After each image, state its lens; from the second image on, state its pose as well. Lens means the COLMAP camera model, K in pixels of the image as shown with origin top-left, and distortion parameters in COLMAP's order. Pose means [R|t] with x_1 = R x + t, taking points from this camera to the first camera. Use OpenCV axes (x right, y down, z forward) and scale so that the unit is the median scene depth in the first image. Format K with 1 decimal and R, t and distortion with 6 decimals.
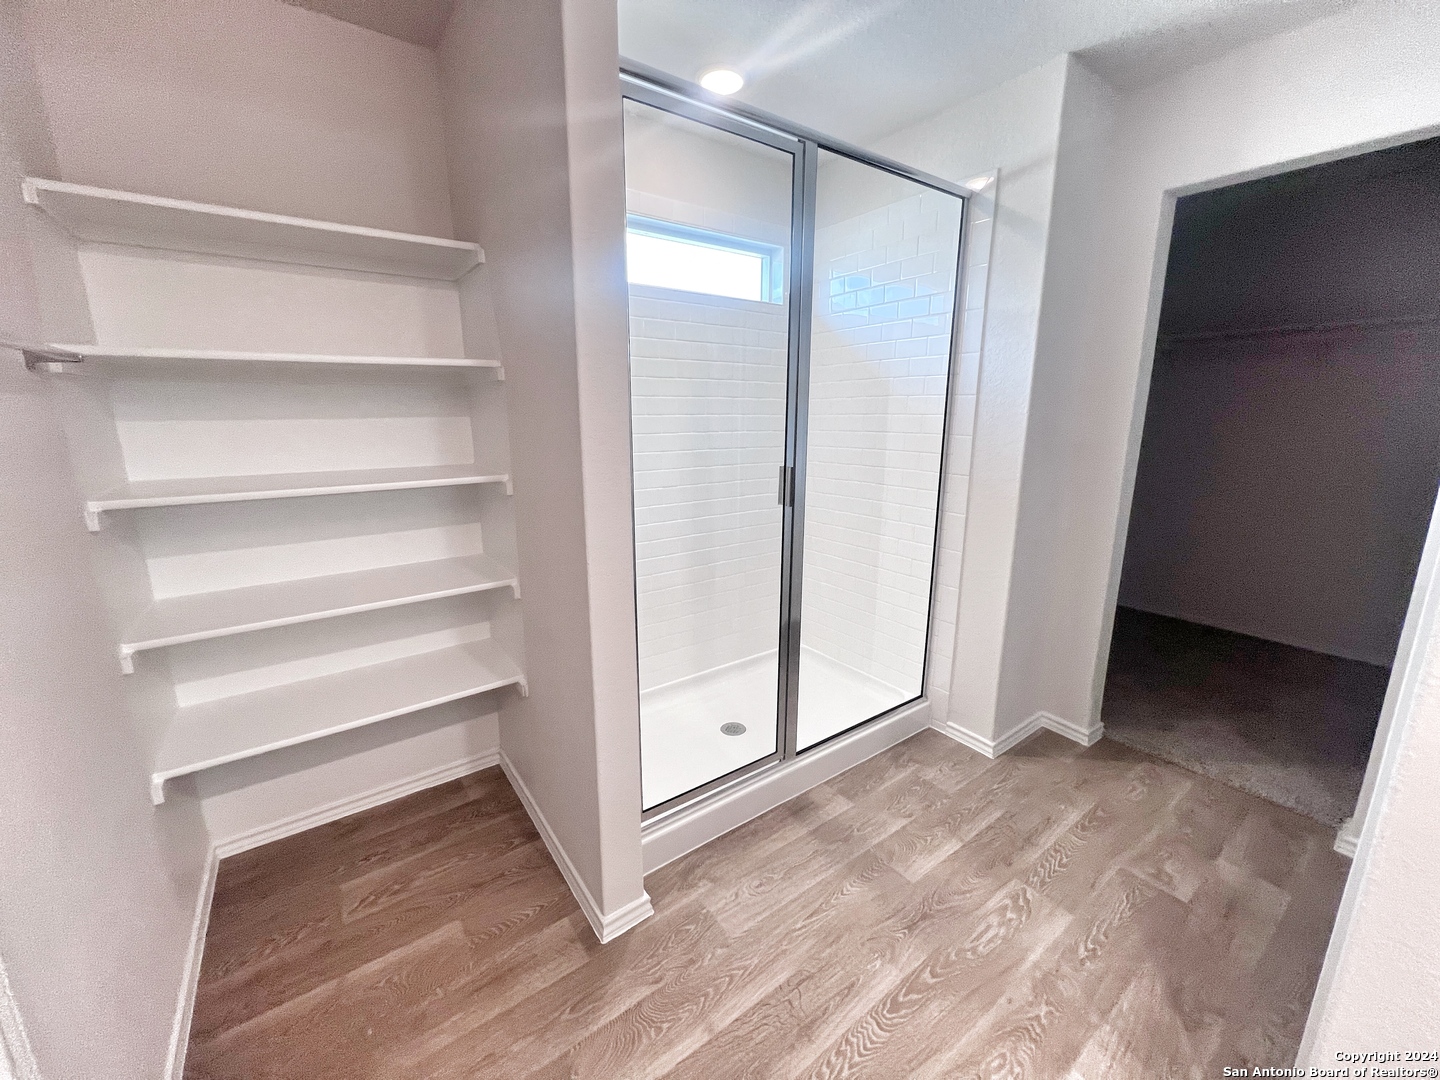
lens RADIAL K [[574.6, 0, 719.9], [0, 574.6, 538.5], [0, 0, 1]] dist [0.000838, -0.000334]
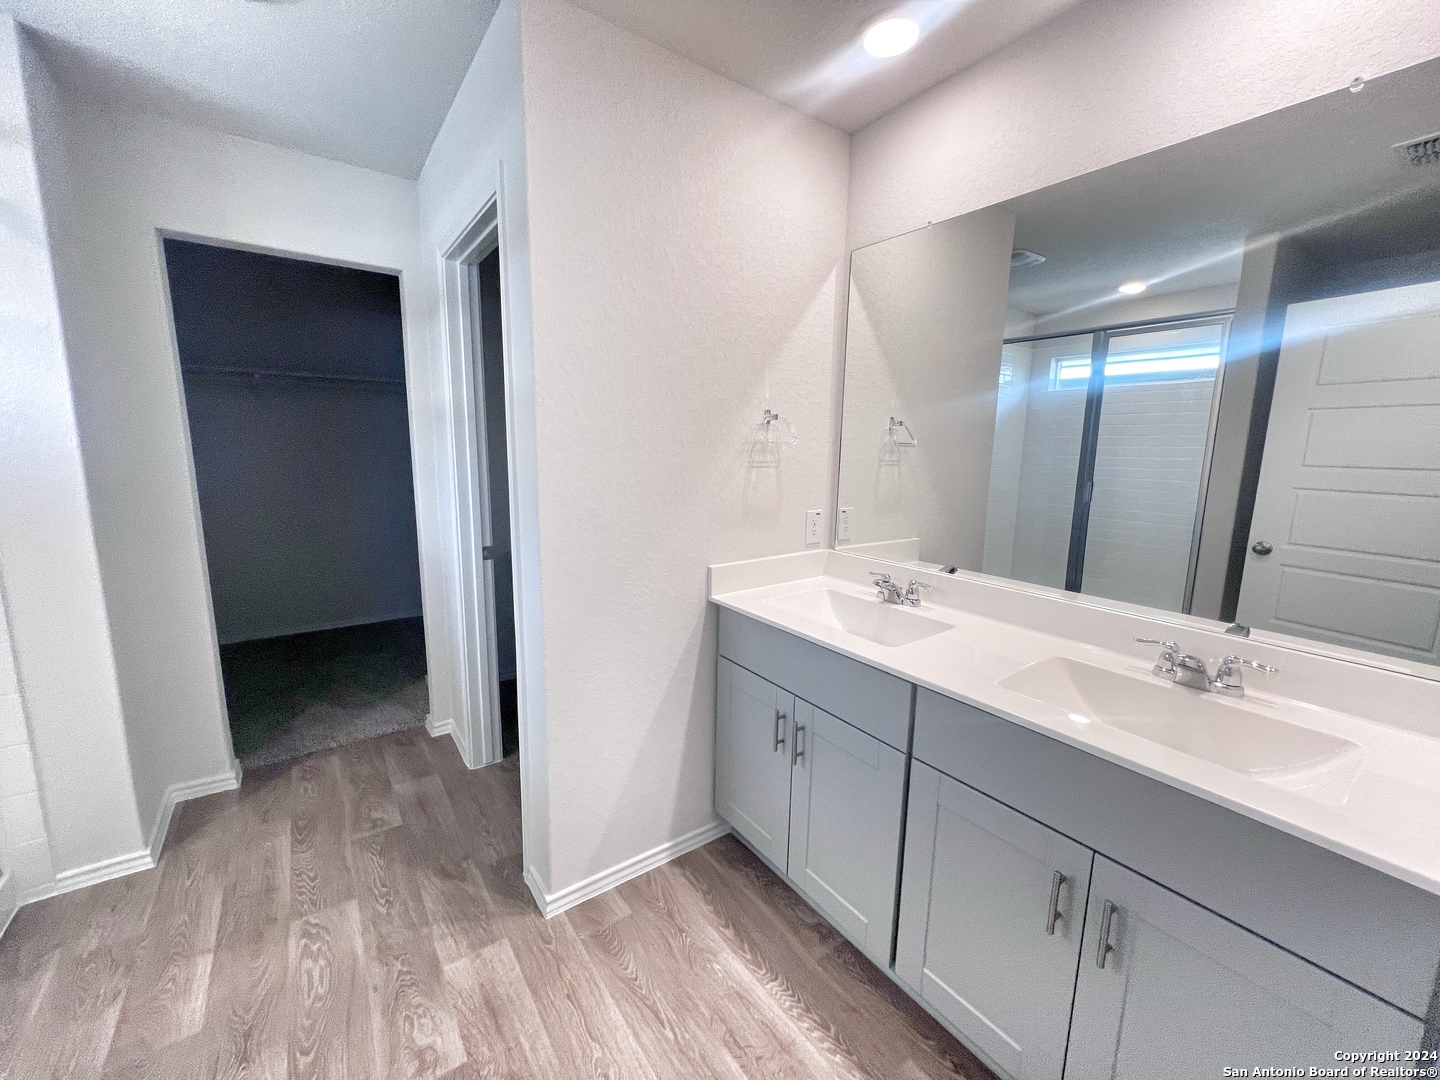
lens RADIAL K [[574.6, 0, 712.8], [0, 574.6, 537.8], [0, 0, 1]] dist [0.000838, -0.000334]
pose [[0.008864, -0.162602, 0.986652, -0.303310], [0.204846, 0.966061, 0.157368, -0.042492], [-0.978754, 0.200716, 0.041872, 0.113393]]
